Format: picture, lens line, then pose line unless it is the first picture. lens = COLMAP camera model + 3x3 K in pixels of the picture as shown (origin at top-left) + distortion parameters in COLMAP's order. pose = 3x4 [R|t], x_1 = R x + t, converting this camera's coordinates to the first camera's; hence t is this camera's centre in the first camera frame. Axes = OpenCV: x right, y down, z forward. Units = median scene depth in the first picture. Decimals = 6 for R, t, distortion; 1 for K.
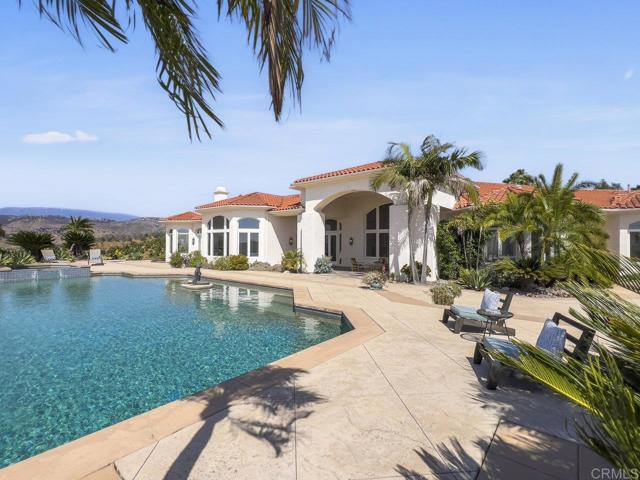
lens RADIAL K [[272.9, 0, 320.4], [0, 272.9, 239.3], [0, 0, 1]] dist [-0.003708, 0.000129]
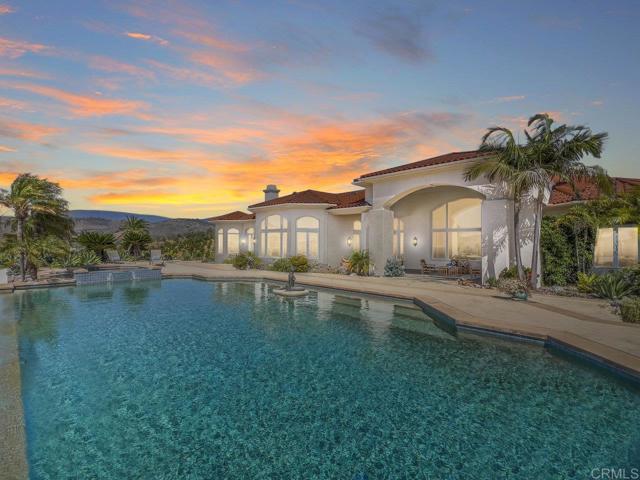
lens RADIAL K [[272.9, 0, 320.5], [0, 272.9, 239.1], [0, 0, 1]] dist [-0.003708, 0.000129]
pose [[0.996937, -0.001742, -0.078190, -0.173661], [0.001675, 0.999998, -0.000922, -0.000358], [0.078191, 0.000789, 0.996938, 0.076005]]
